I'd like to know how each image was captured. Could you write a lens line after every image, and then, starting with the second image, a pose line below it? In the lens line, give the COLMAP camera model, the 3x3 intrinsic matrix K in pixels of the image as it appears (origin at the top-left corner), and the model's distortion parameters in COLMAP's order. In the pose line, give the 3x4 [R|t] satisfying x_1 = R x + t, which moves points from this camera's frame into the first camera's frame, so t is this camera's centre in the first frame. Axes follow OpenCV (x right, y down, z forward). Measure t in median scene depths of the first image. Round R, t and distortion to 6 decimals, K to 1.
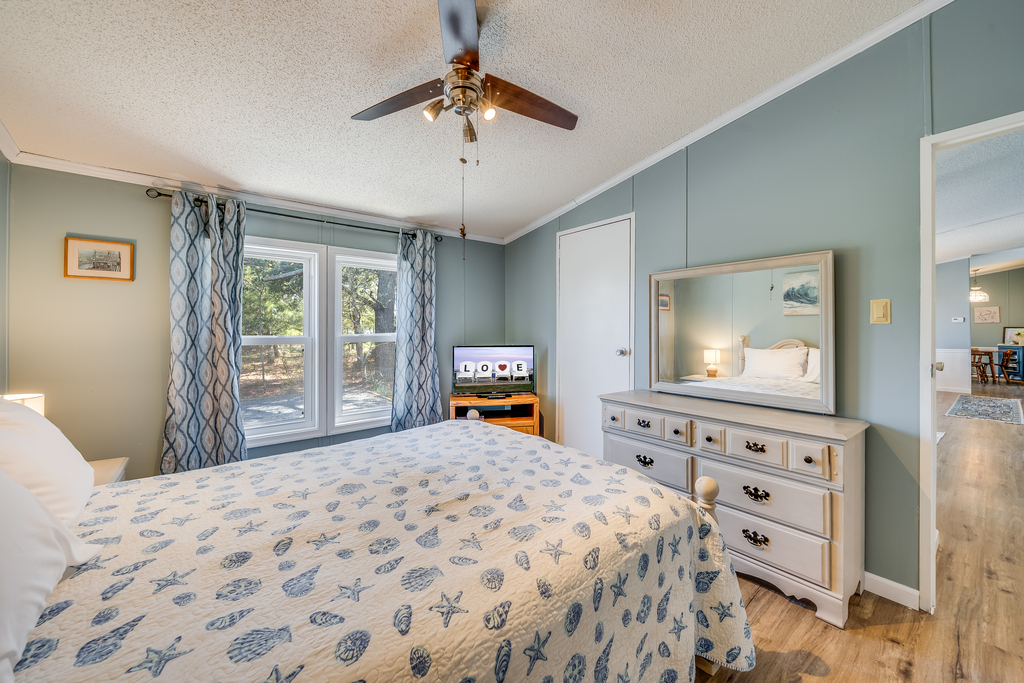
lens RADIAL K [[378.7, 0, 511.4], [0, 378.7, 326.0], [0, 0, 1]] dist [-0.007037, -0.000061]
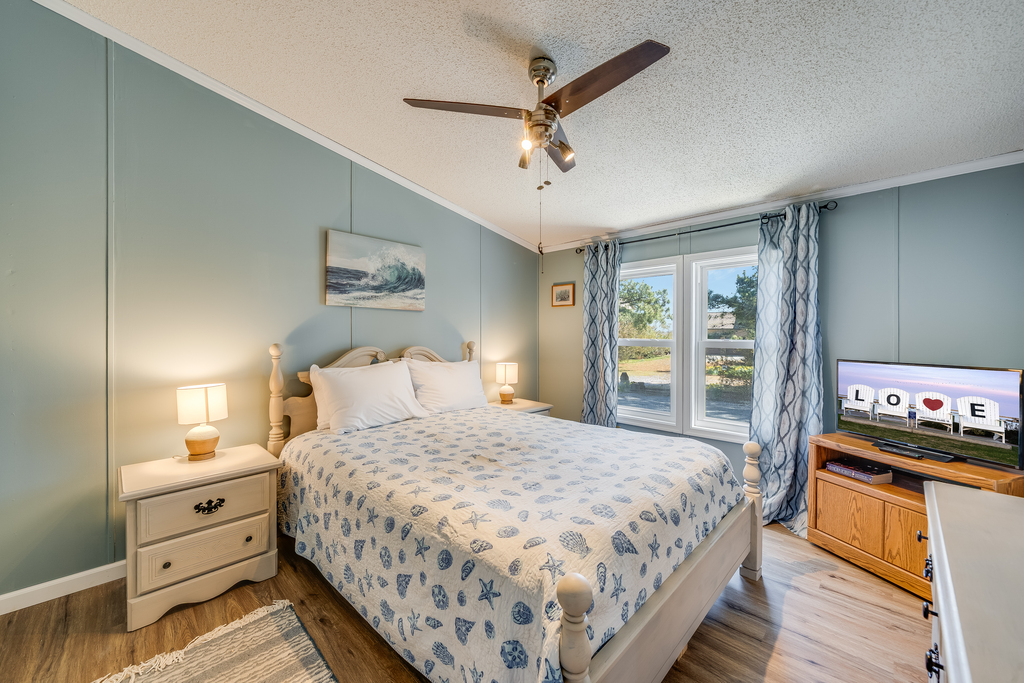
lens RADIAL K [[383.5, 0, 510.6], [0, 383.5, 333.5], [0, 0, 1]] dist [-0.008244, -0.000275]
pose [[0.133112, -0.002279, -0.991098, 0.468203], [0.004586, 0.999988, -0.001684, 0.005536], [0.991090, -0.004321, 0.133121, 0.344890]]
